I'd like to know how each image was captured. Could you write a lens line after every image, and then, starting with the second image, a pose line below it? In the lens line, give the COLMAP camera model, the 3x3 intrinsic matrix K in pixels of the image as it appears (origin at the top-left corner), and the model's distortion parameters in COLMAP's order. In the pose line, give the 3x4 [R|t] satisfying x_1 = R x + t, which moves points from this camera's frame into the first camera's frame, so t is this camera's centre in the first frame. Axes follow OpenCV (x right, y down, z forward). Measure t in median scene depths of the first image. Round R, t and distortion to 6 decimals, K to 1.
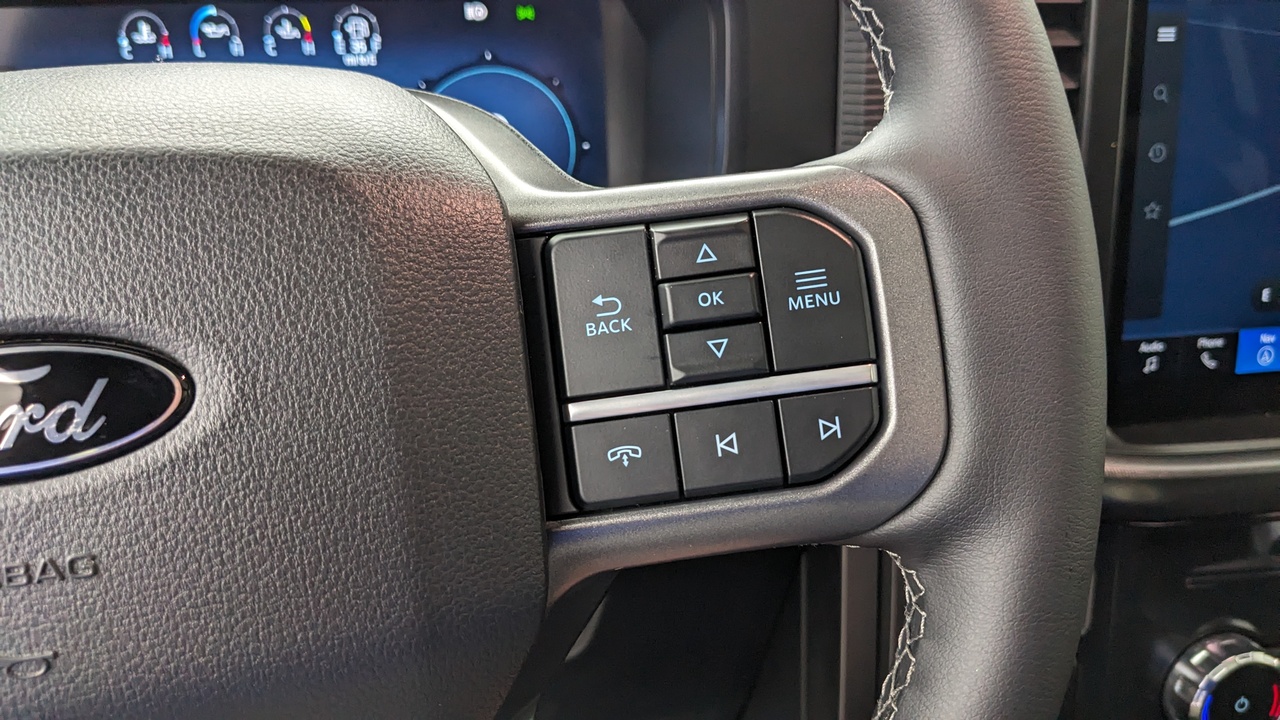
lens RADIAL K [[1011.7, 0, 647.4], [0, 1011.7, 367.0], [0, 0, 1]] dist [0.062944, -0.136330]
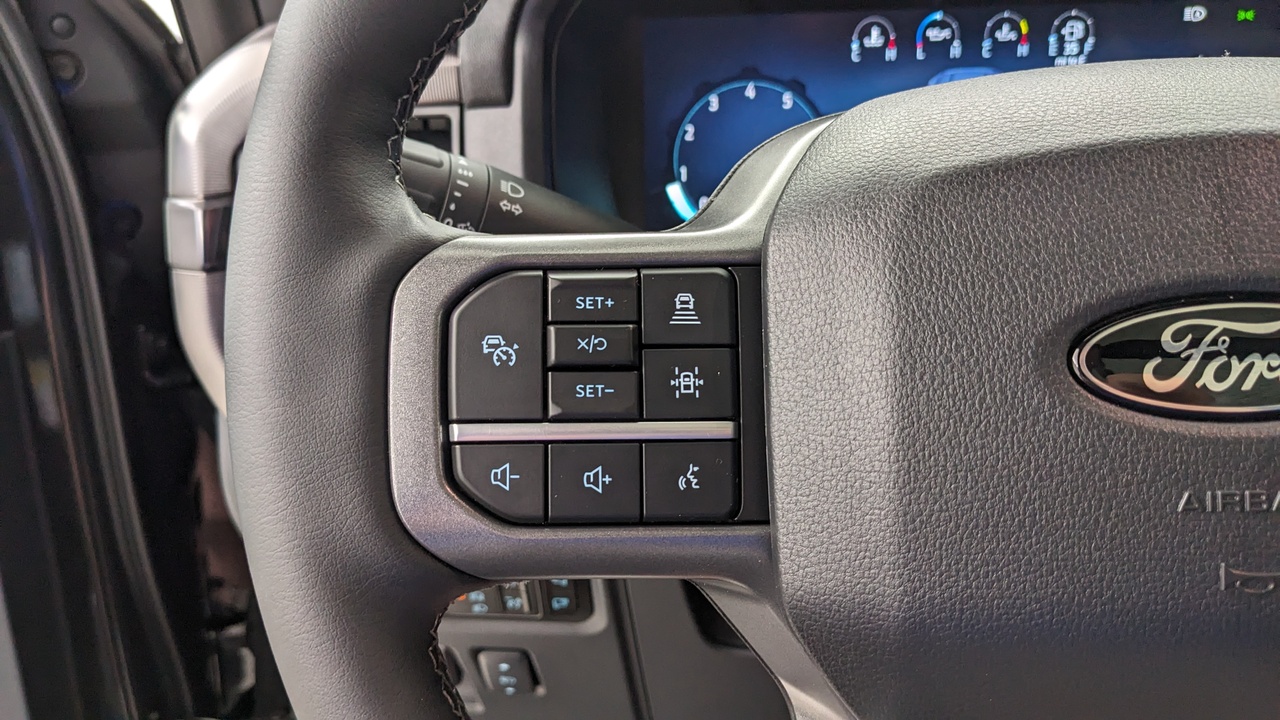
lens RADIAL K [[1011.7, 0, 647.4], [0, 1011.7, 367.0], [0, 0, 1]] dist [0.062944, -0.136330]
pose [[0.949502, 0.084651, -0.302125, -0.365833], [-0.087996, 0.996118, 0.002547, 0.043411], [0.301167, 0.024167, 0.953265, -0.107815]]
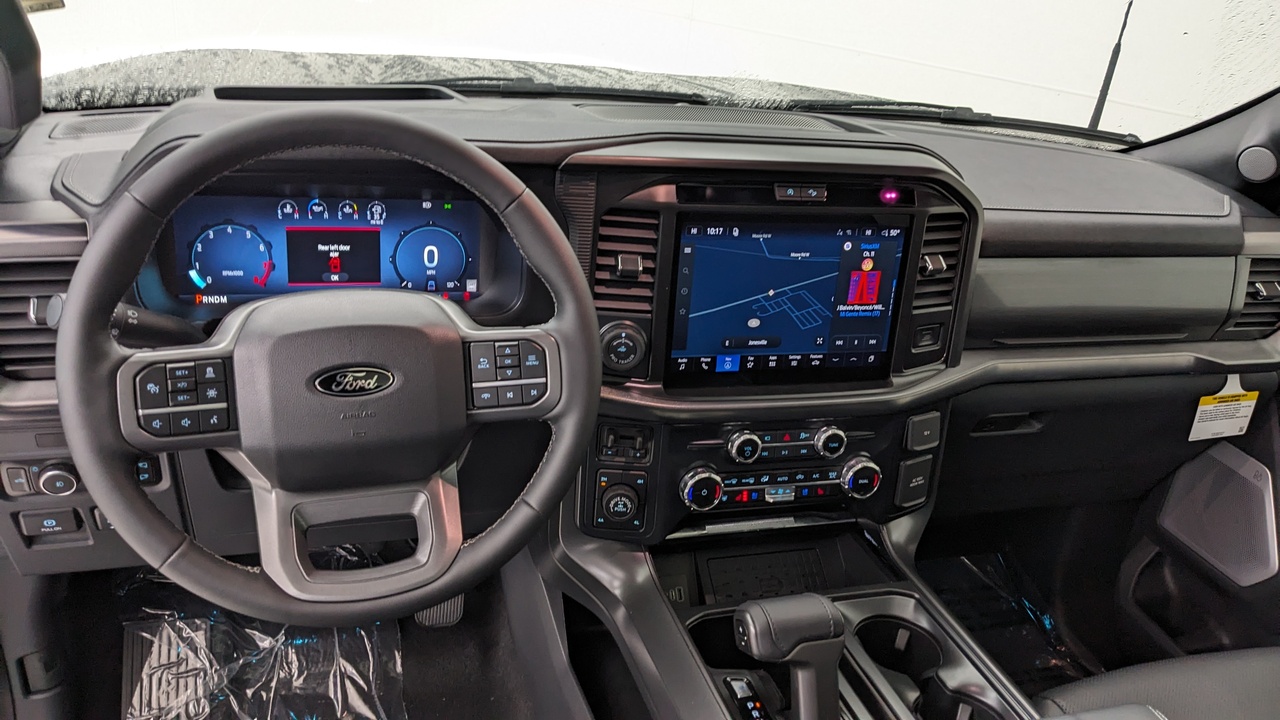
lens RADIAL K [[1011.7, 0, 647.4], [0, 1011.7, 367.0], [0, 0, 1]] dist [0.062944, -0.136330]
pose [[0.985536, 0.052352, 0.161179, -0.021970], [-0.064436, 0.995416, 0.070678, -0.179094], [-0.156740, -0.080041, 0.984391, -1.555530]]
